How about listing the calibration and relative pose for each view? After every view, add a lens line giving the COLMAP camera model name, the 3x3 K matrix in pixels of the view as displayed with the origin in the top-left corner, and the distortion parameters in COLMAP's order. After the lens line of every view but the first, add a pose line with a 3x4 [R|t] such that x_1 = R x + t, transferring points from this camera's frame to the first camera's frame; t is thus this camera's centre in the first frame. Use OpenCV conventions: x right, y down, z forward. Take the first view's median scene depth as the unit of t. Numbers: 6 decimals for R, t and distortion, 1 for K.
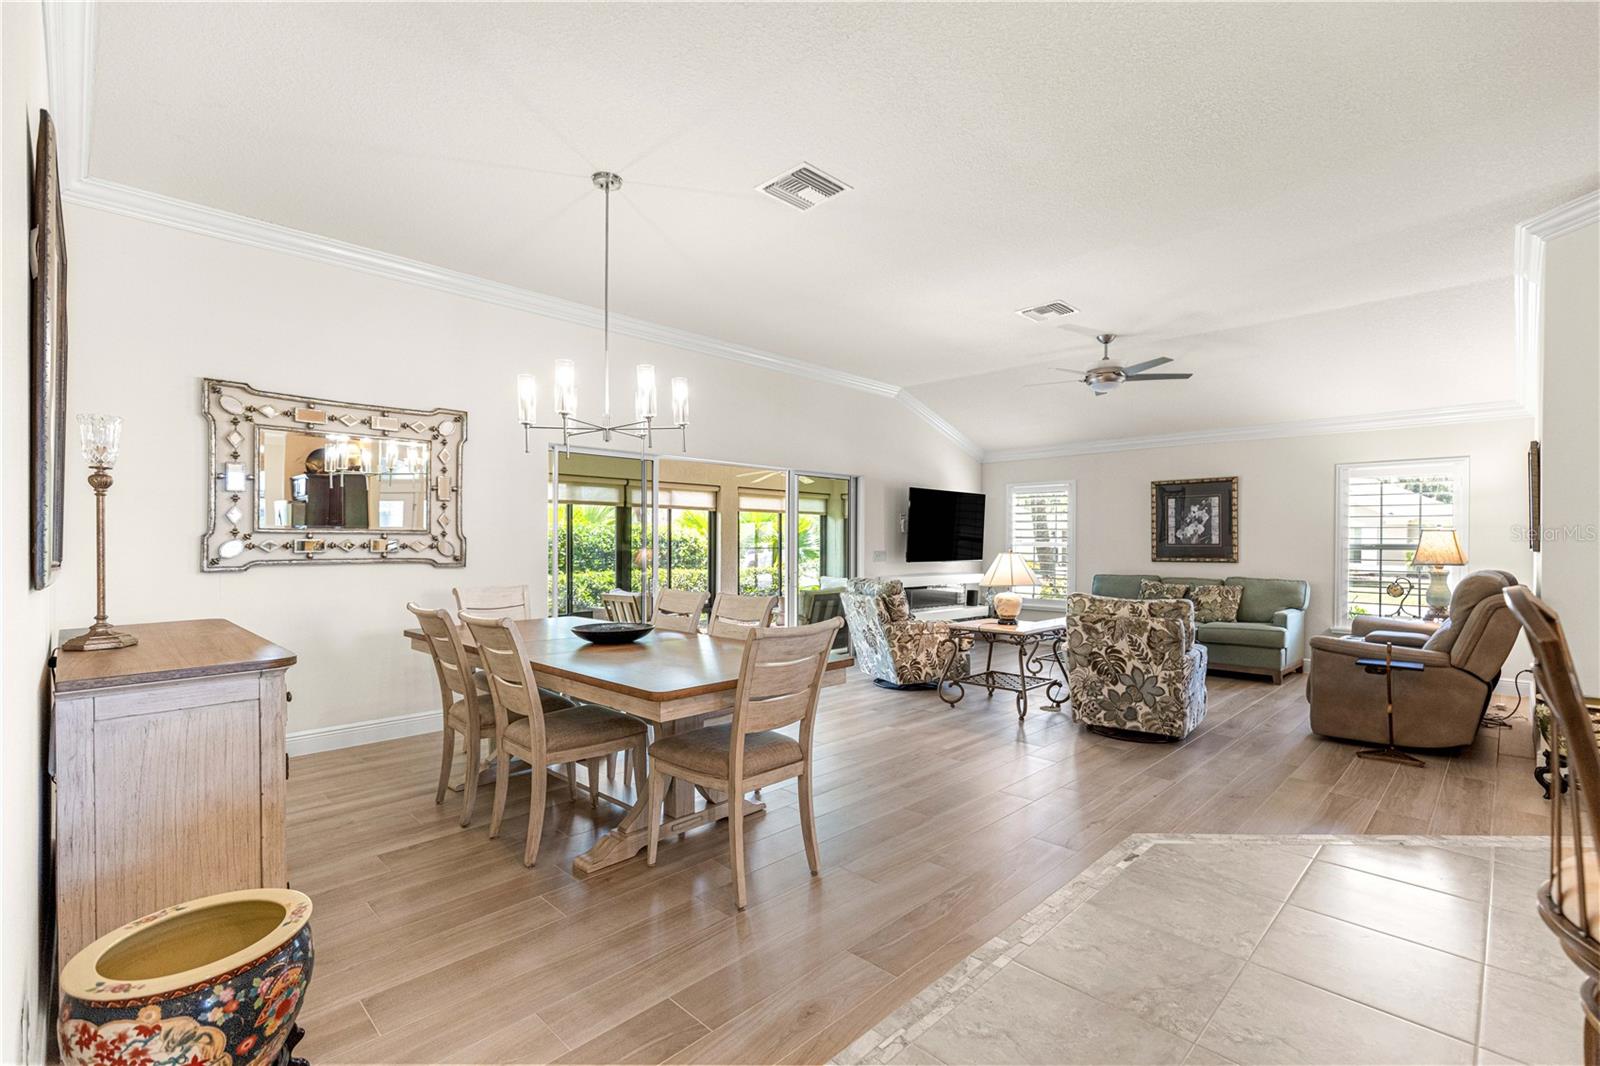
lens RADIAL K [[721.3, 0, 802.2], [0, 721.3, 543.6], [0, 0, 1]] dist [0.011367, -0.002343]
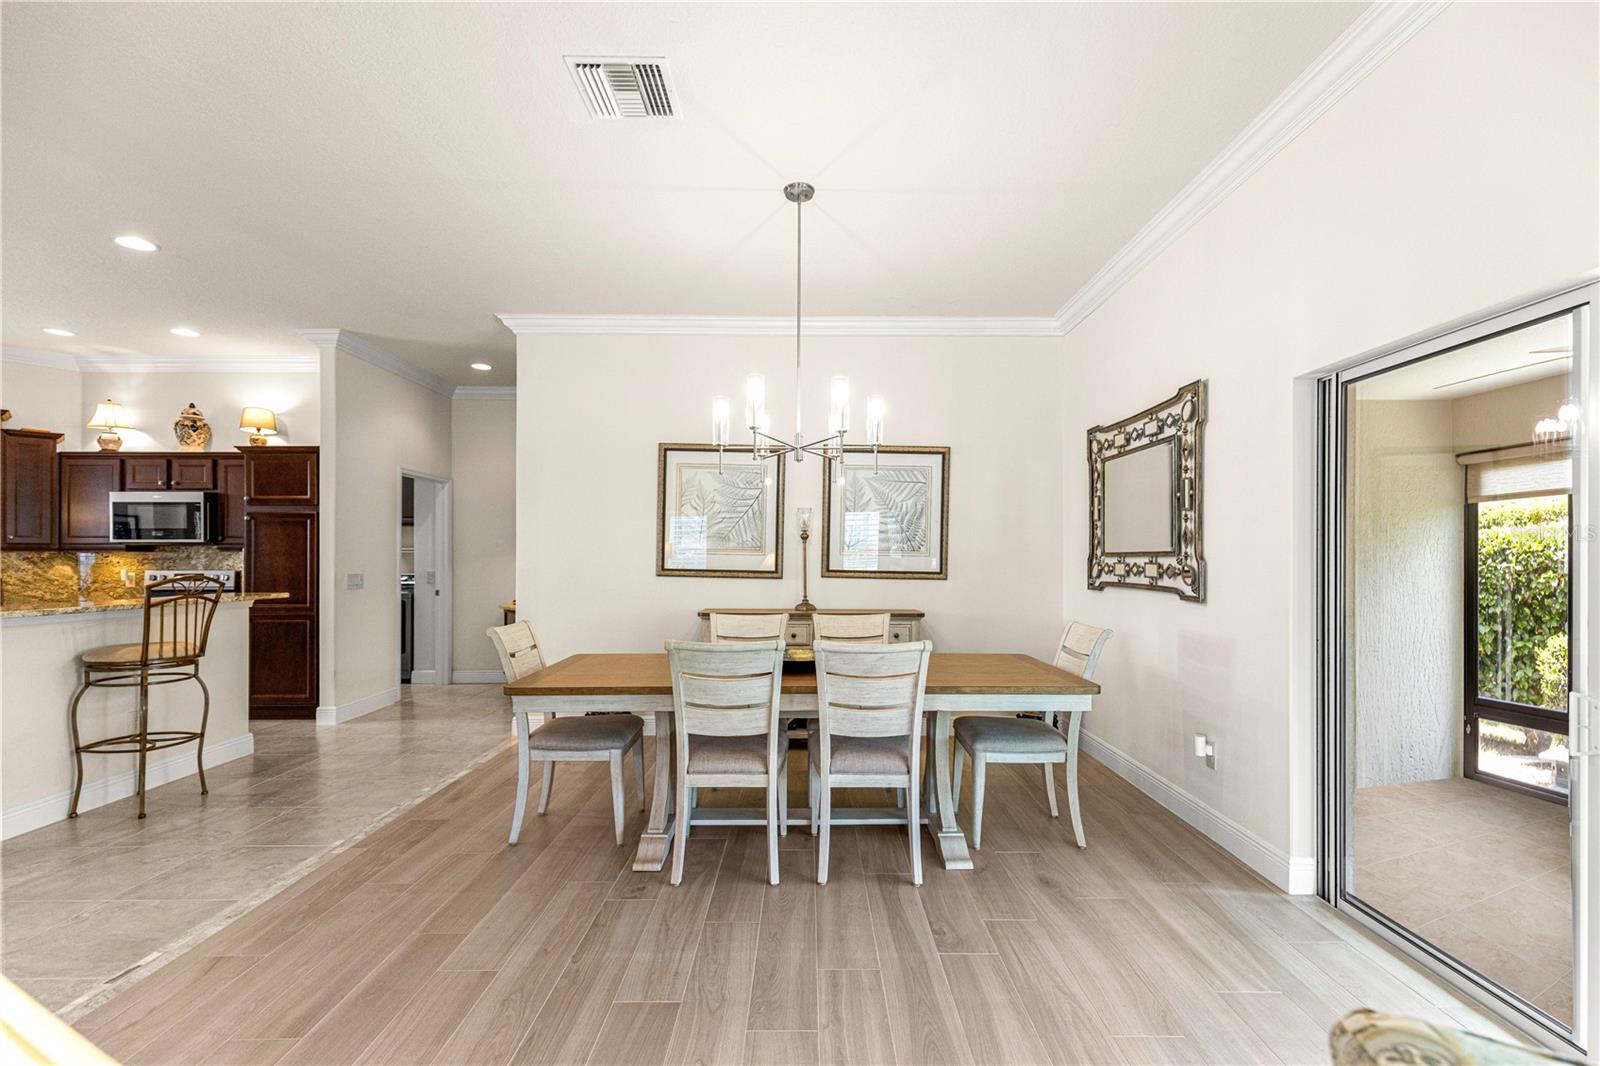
lens RADIAL K [[721.3, 0, 801.8], [0, 721.3, 552.1], [0, 0, 1]] dist [0.011367, -0.002343]
pose [[-0.709887, -0.011449, -0.704222, 0.239466], [-0.006765, 0.999933, -0.009436, -0.005517], [0.704283, -0.001934, -0.709917, 0.997616]]
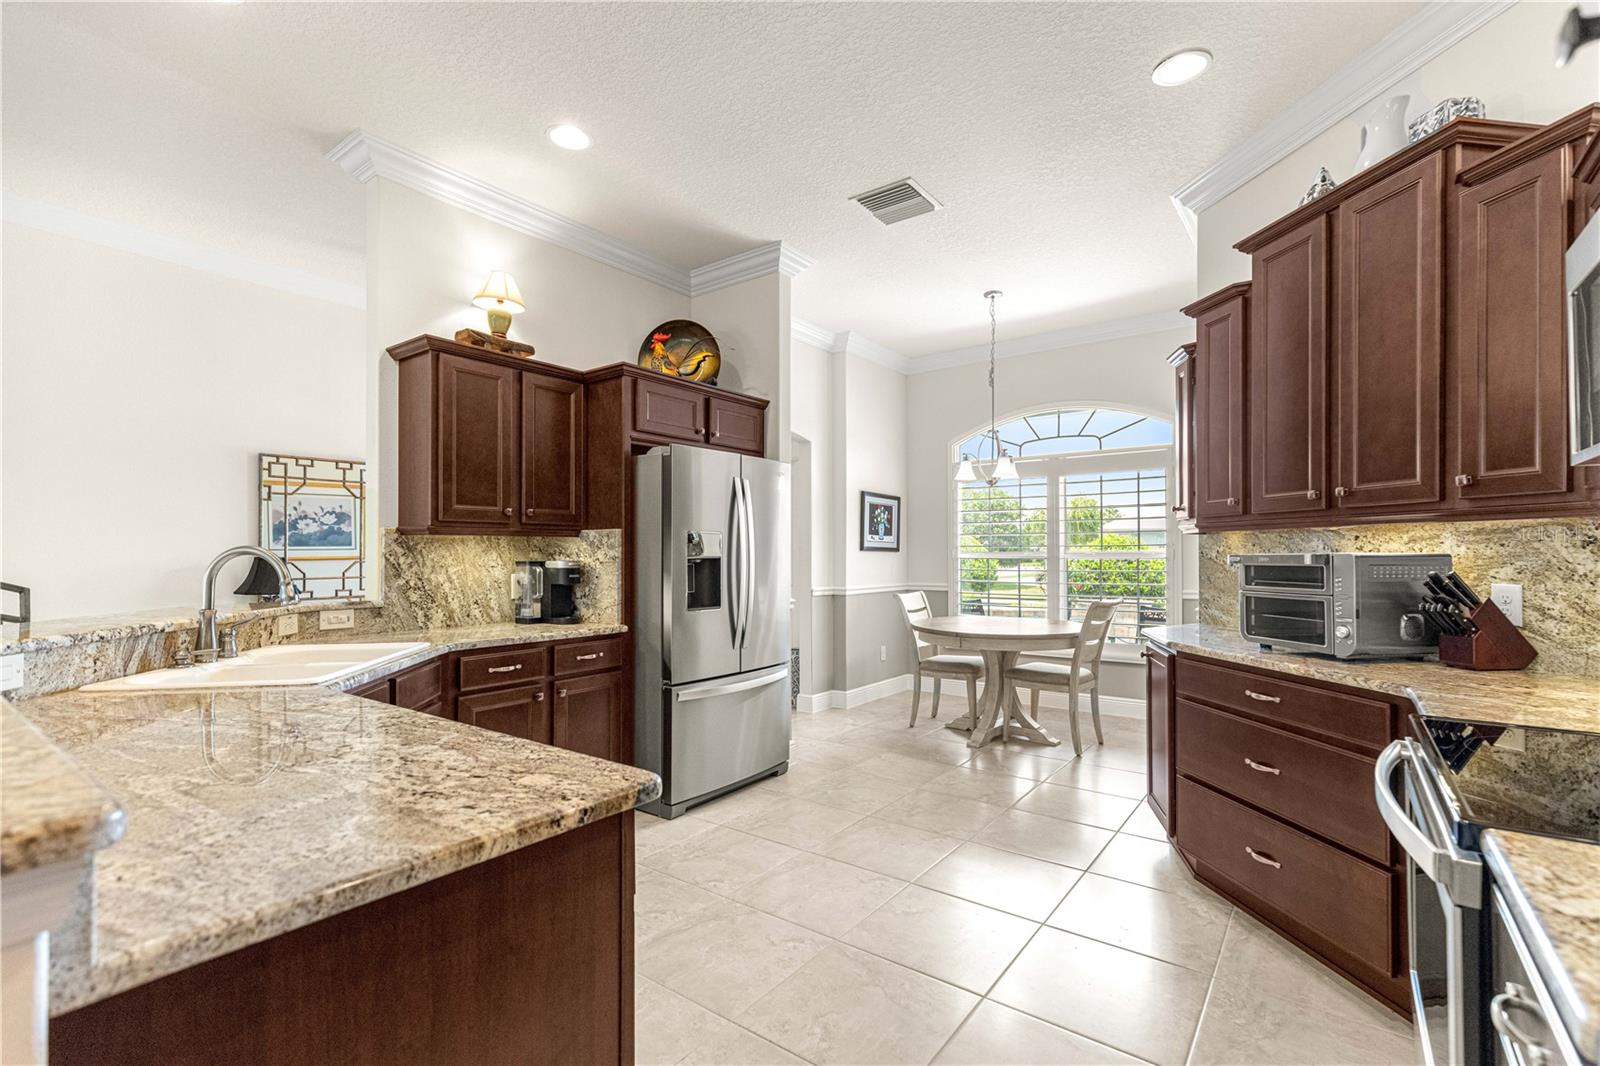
lens RADIAL K [[721.3, 0, 804.9], [0, 721.3, 550.2], [0, 0, 1]] dist [0.011367, -0.002343]
pose [[-0.141672, 0.001095, 0.989913, 0.008405], [0.005982, 0.999982, -0.000250, 0.003612], [-0.989896, 0.005886, -0.141676, -0.115436]]
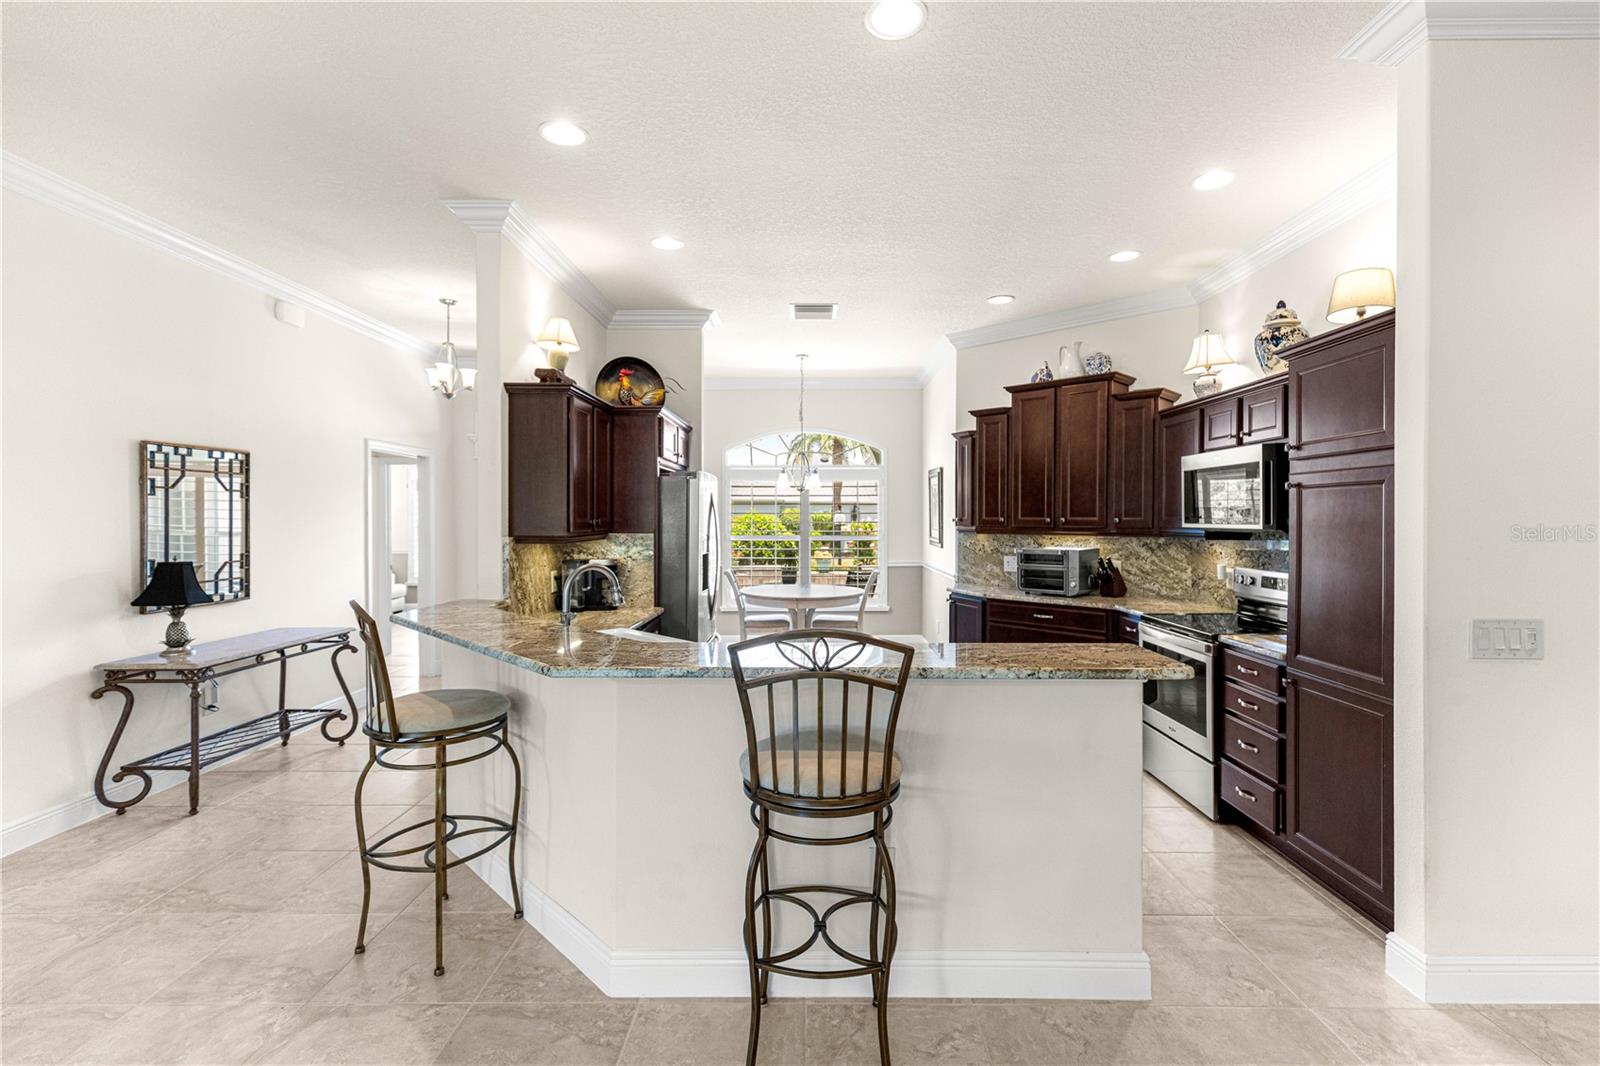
lens RADIAL K [[721.3, 0, 805.3], [0, 721.3, 523.1], [0, 0, 1]] dist [0.011367, -0.002343]
pose [[-0.699202, -0.009871, 0.714856, -0.043333], [0.000267, 0.999901, 0.014069, -0.036864], [-0.714924, 0.010028, -0.699131, 0.376754]]
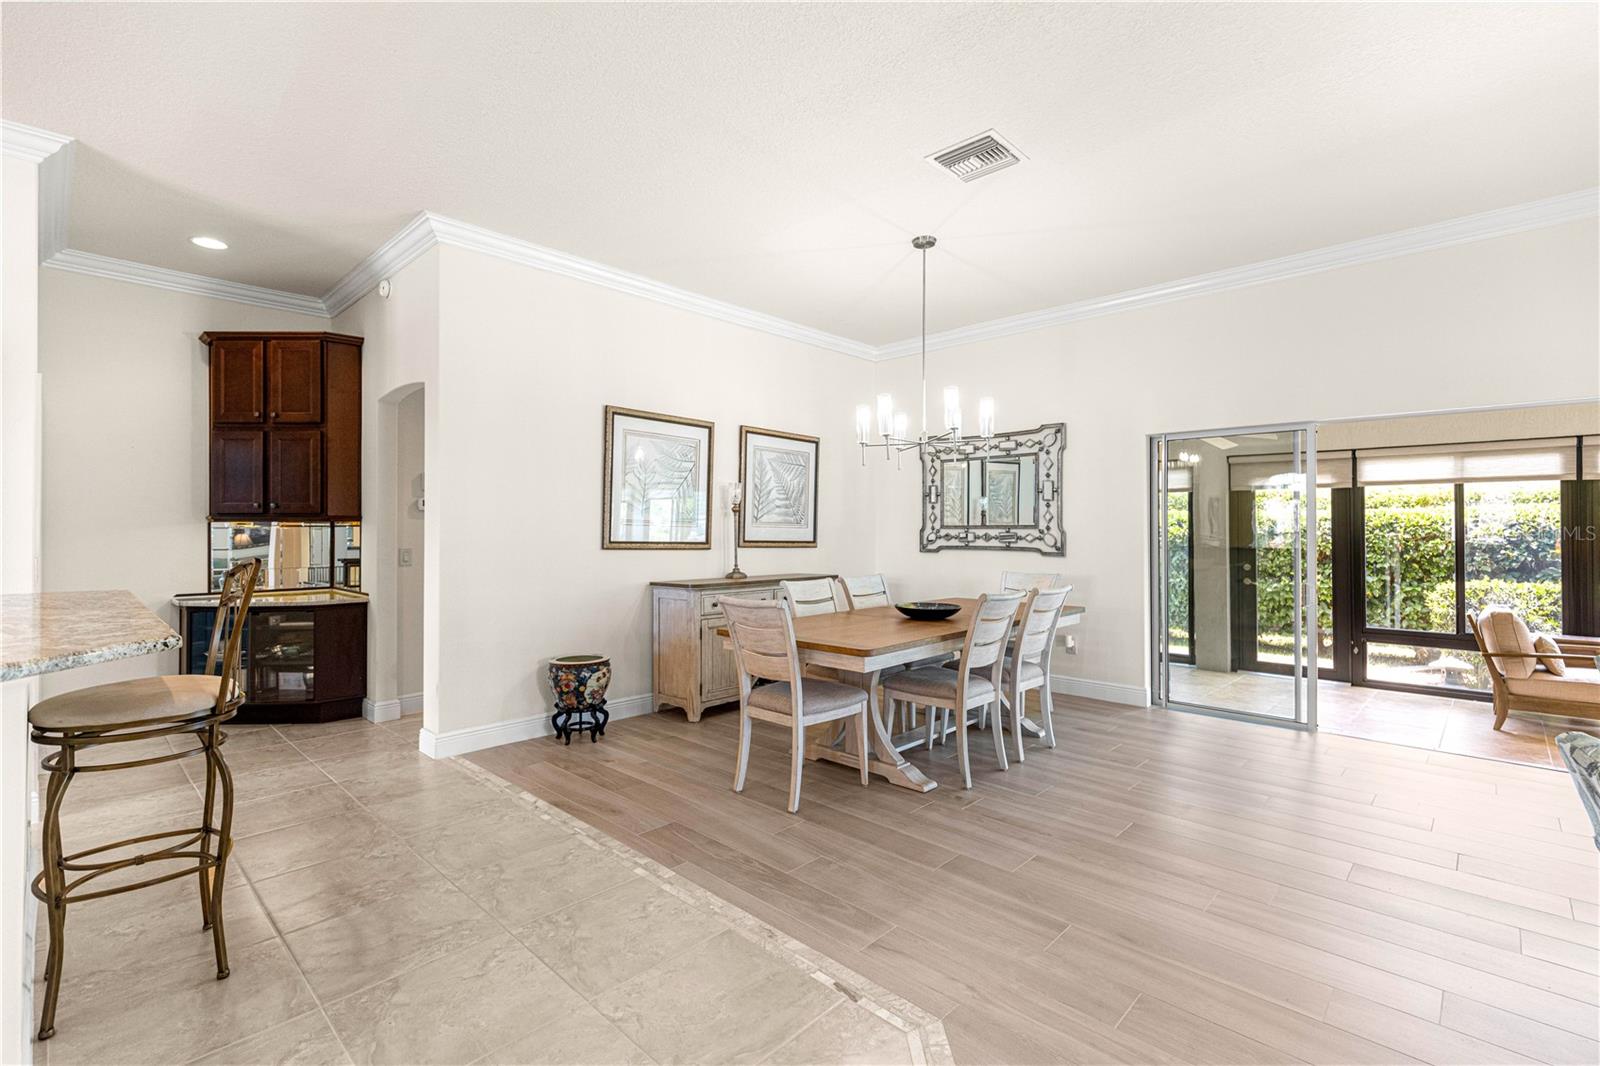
lens RADIAL K [[721.3, 0, 805.6], [0, 721.3, 520.6], [0, 0, 1]] dist [0.011367, -0.002343]
pose [[0.018547, -0.016270, -0.999696, 0.561076], [-0.003920, 0.999859, -0.016345, -0.003338], [0.999820, 0.004222, 0.018481, 0.459085]]
